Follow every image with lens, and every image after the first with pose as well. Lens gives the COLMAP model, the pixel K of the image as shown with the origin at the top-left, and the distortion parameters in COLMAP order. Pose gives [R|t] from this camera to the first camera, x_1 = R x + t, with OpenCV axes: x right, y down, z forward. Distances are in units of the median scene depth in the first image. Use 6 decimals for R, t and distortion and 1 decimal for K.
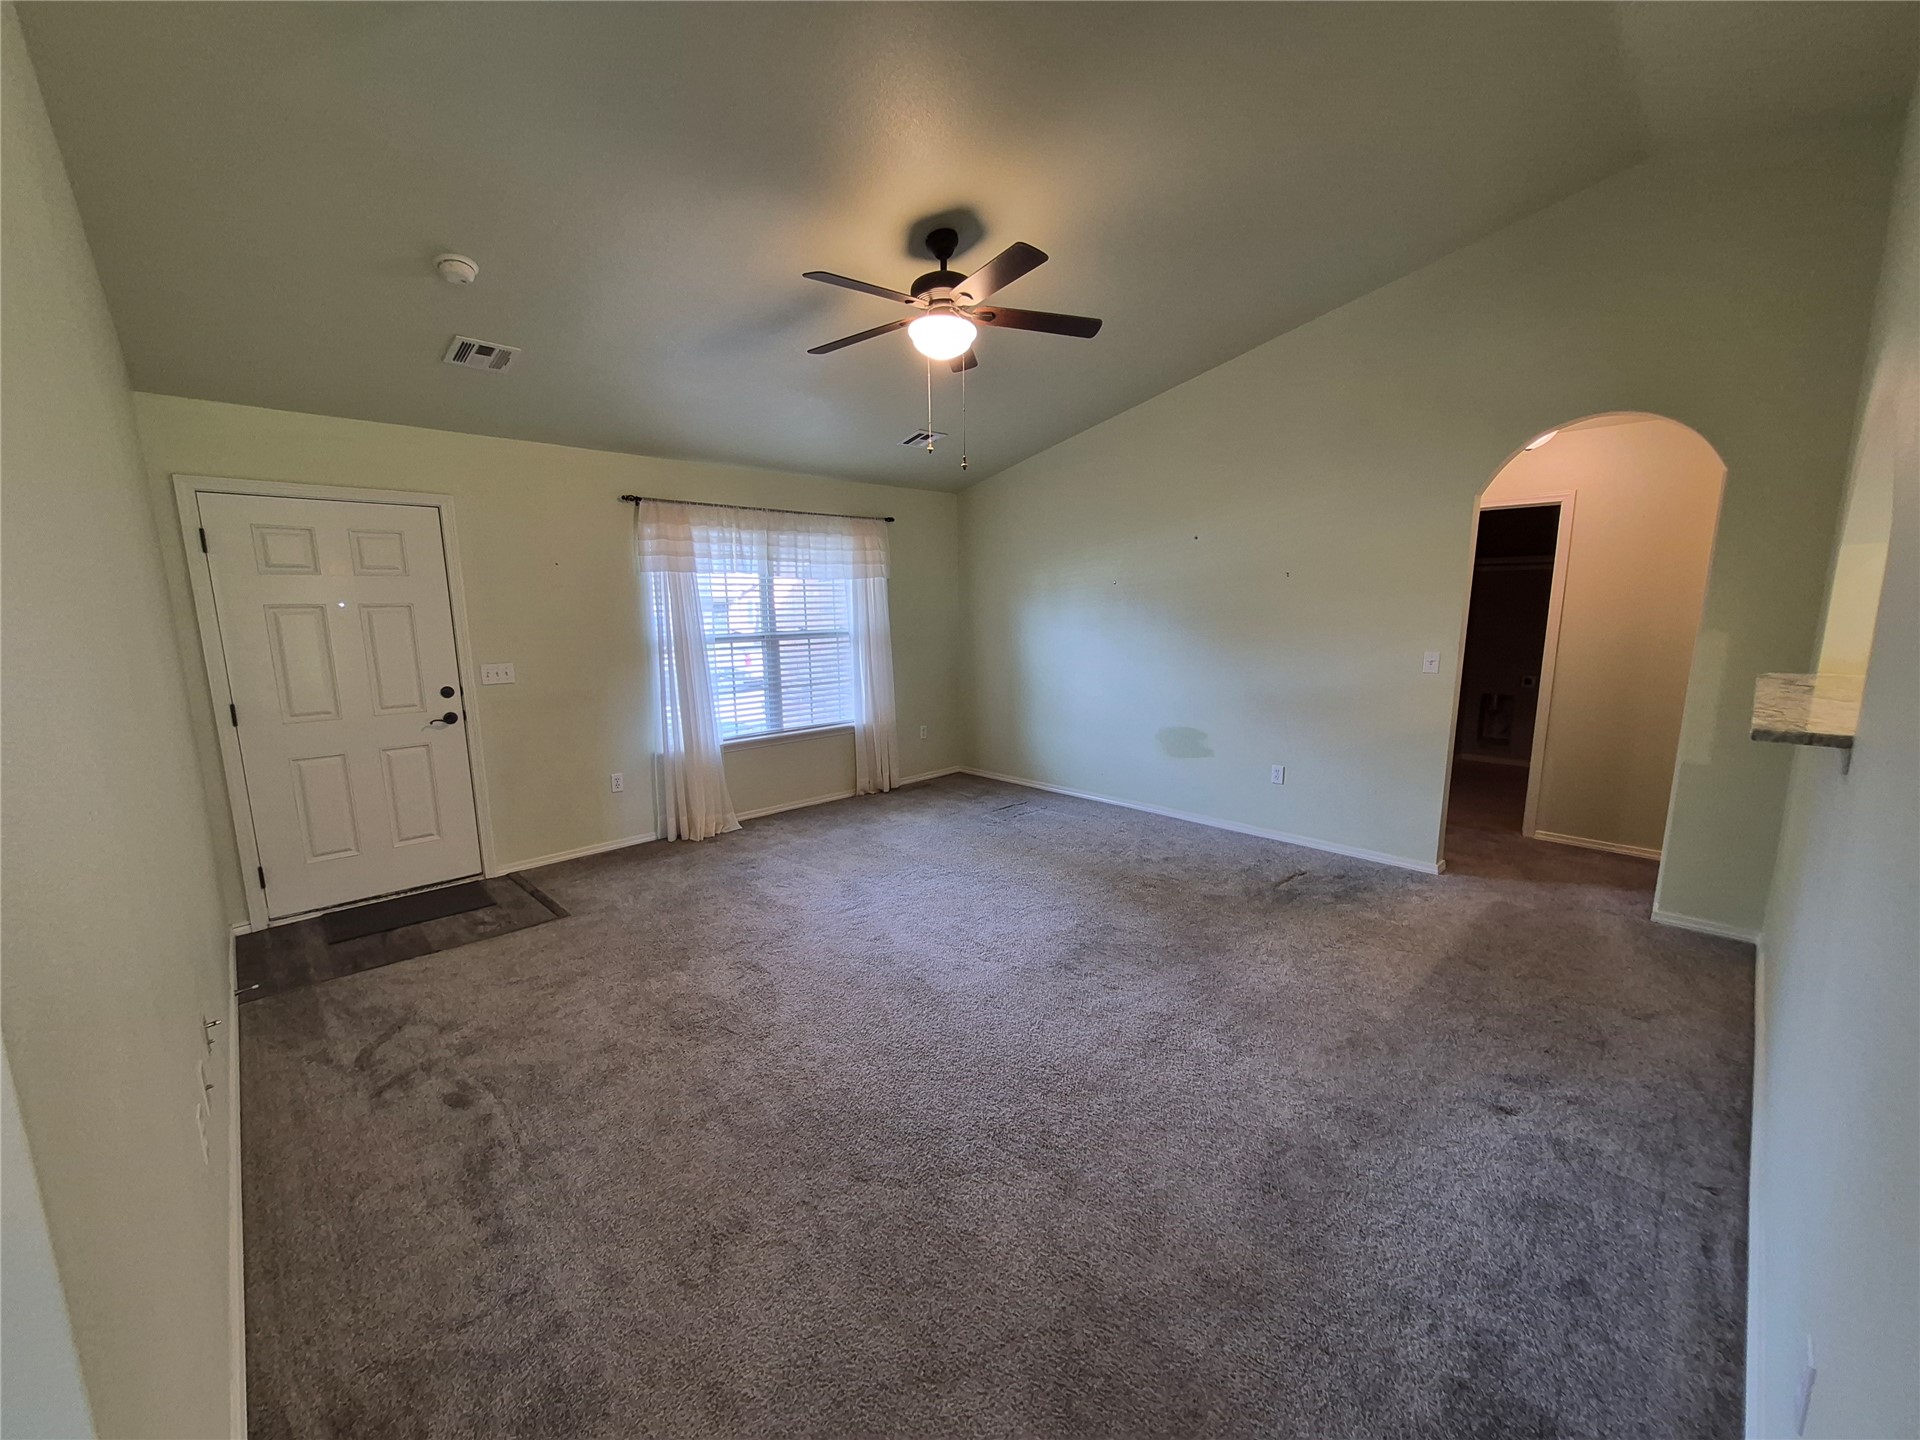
lens RADIAL K [[755.9, 0, 944.8], [0, 755.9, 728.9], [0, 0, 1]] dist [0.005379, -0.000003]
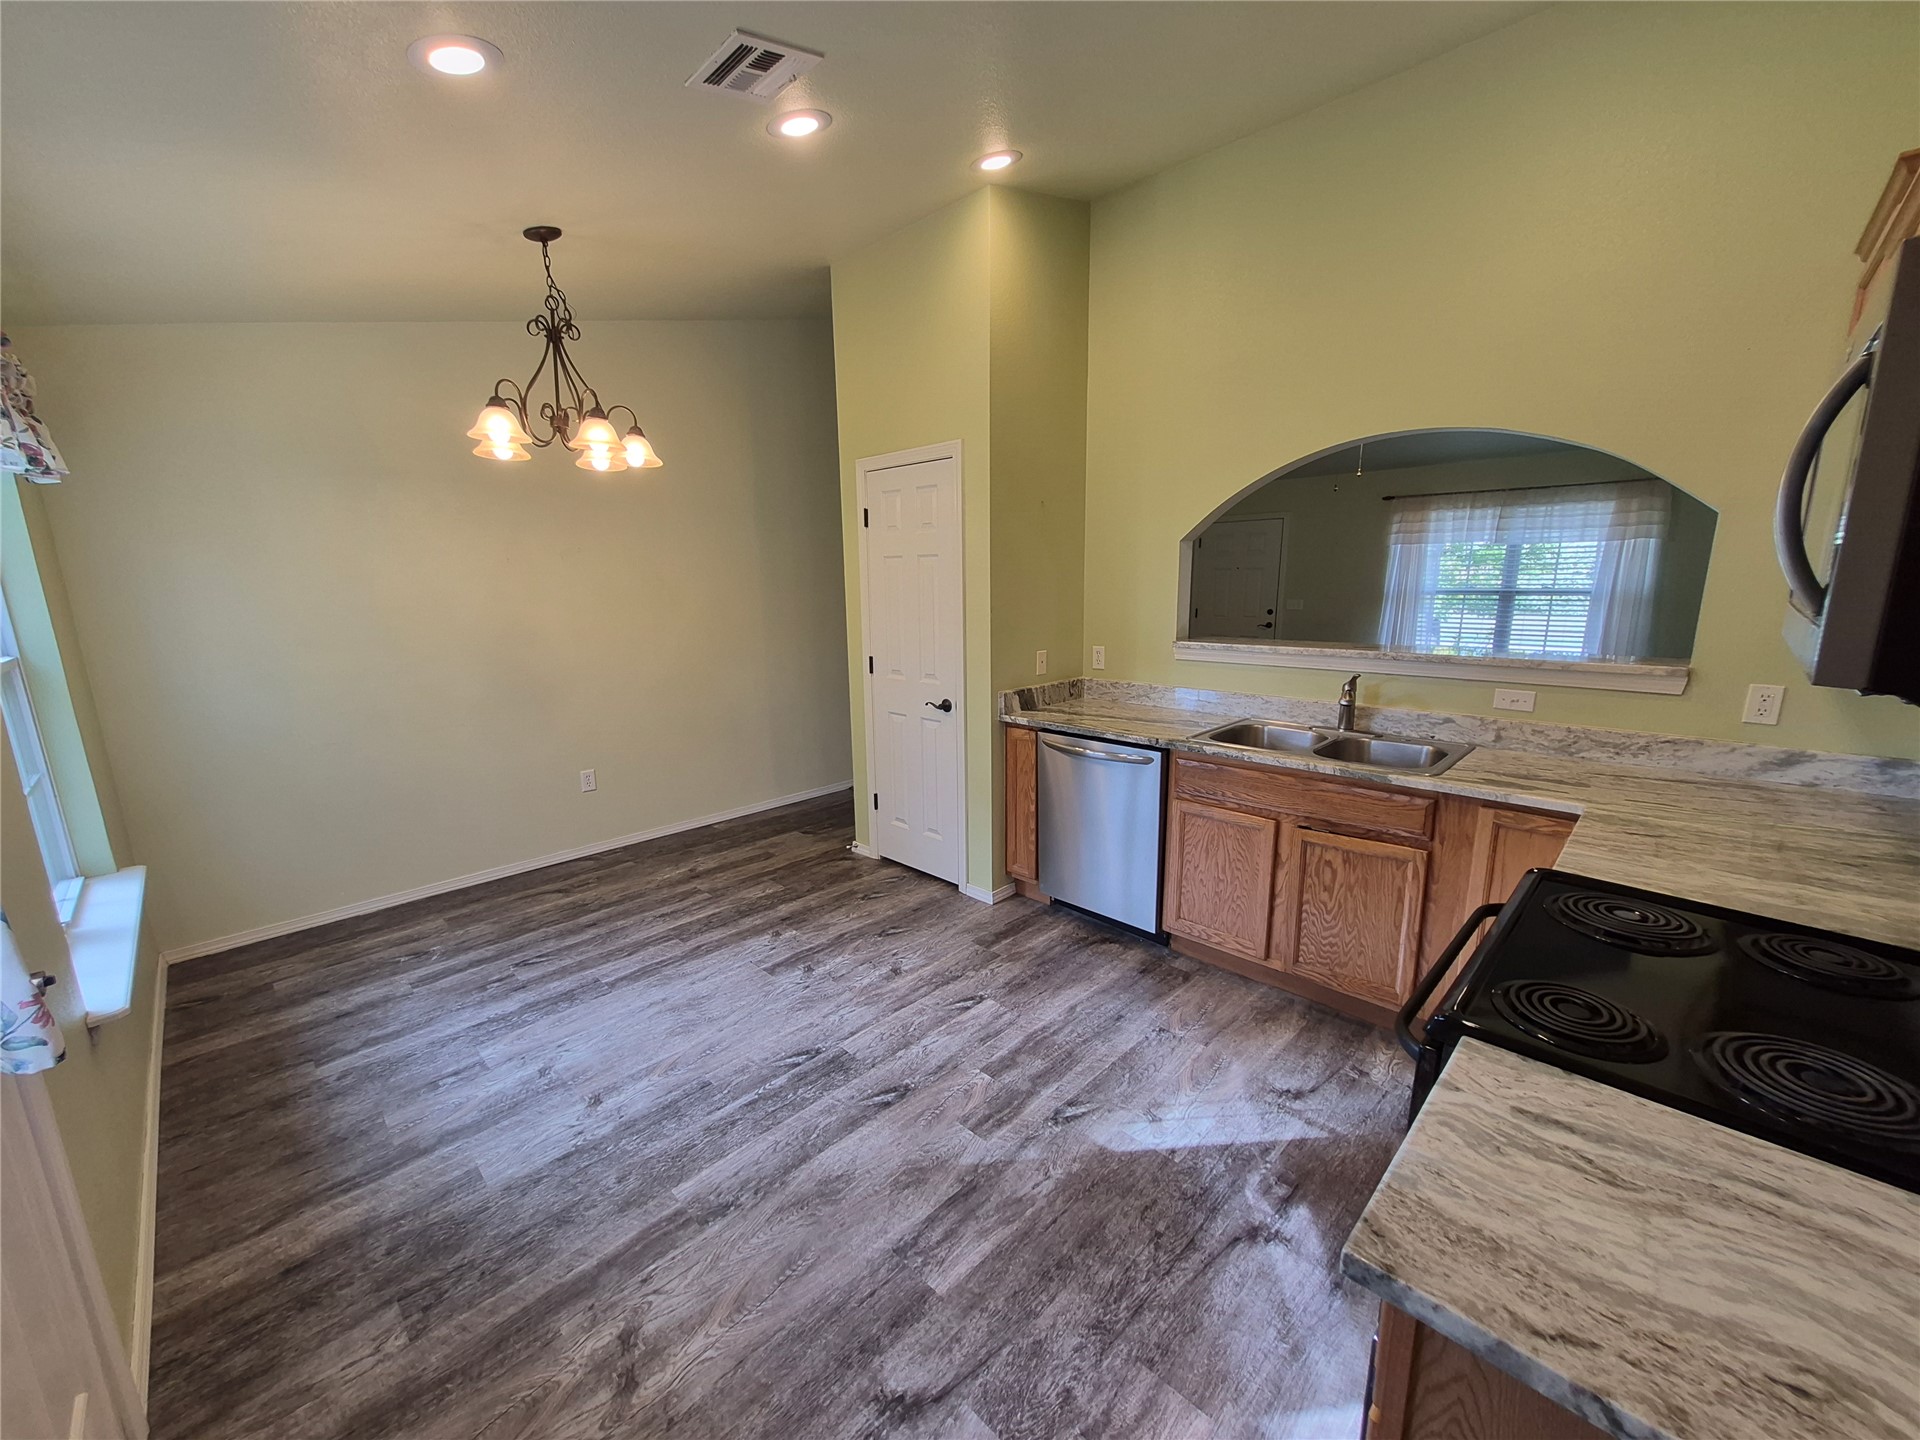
lens RADIAL K [[755.9, 0, 944.8], [0, 755.9, 728.9], [0, 0, 1]] dist [0.005379, -0.000003]
pose [[0.027698, 0.212449, -0.976780, 1.313769], [-0.150256, 0.966937, 0.206048, -0.031929], [0.988259, 0.141060, 0.058704, 0.077254]]
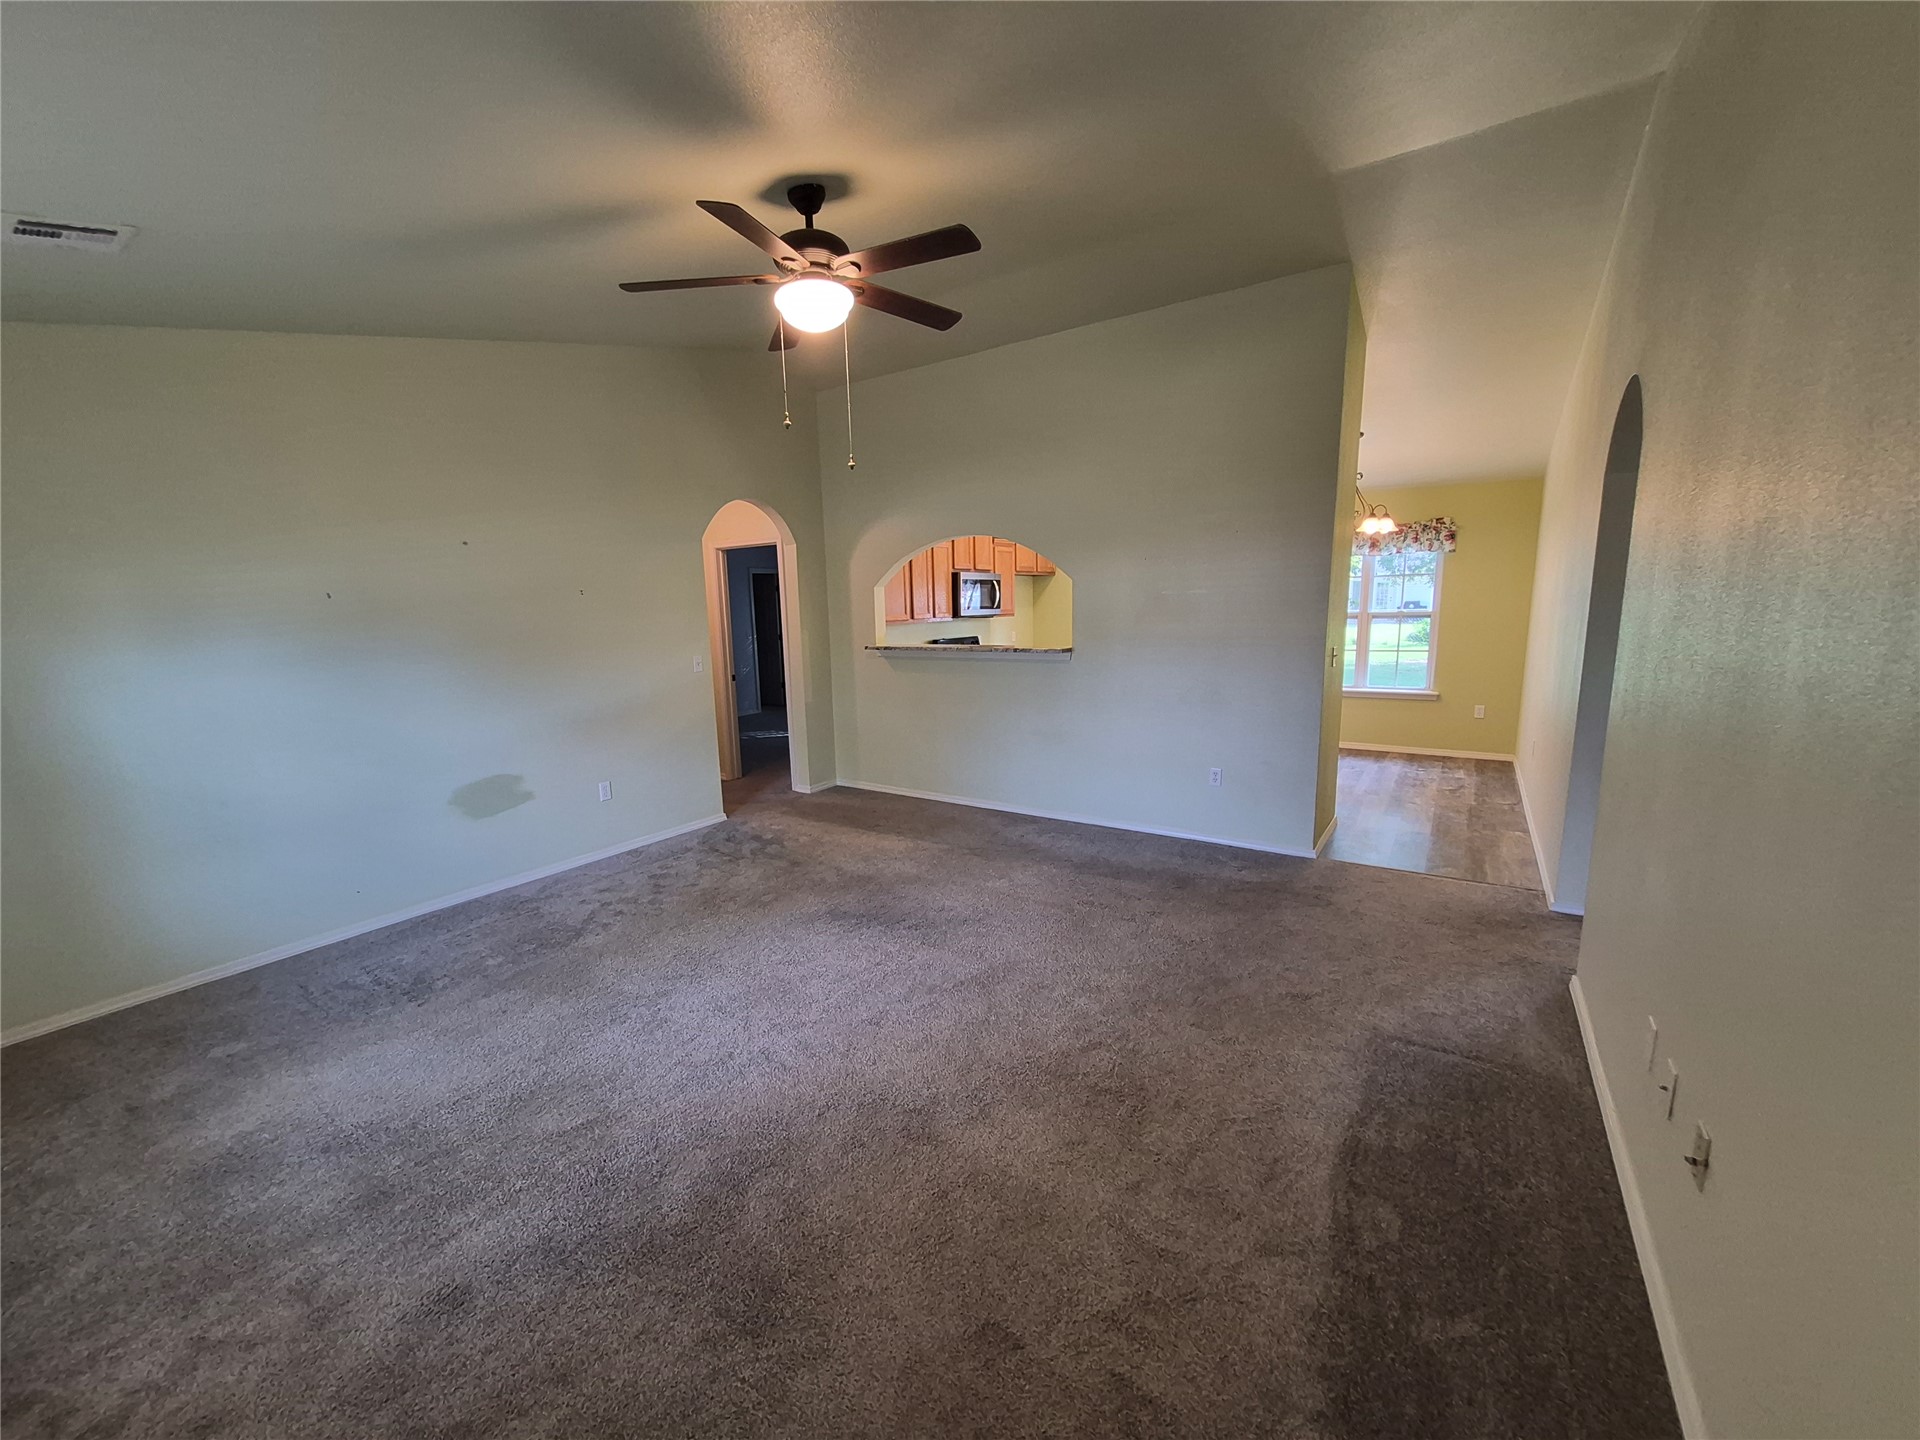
lens RADIAL K [[765.7, 0, 960.0], [0, 765.7, 720.0], [0, 0, 1]] dist [0.001157, 0.000011]
pose [[-0.220124, -0.140223, 0.965341, -0.719563], [0.189181, 0.964688, 0.183267, -0.145138], [-0.956951, 0.222966, -0.185823, 0.823607]]
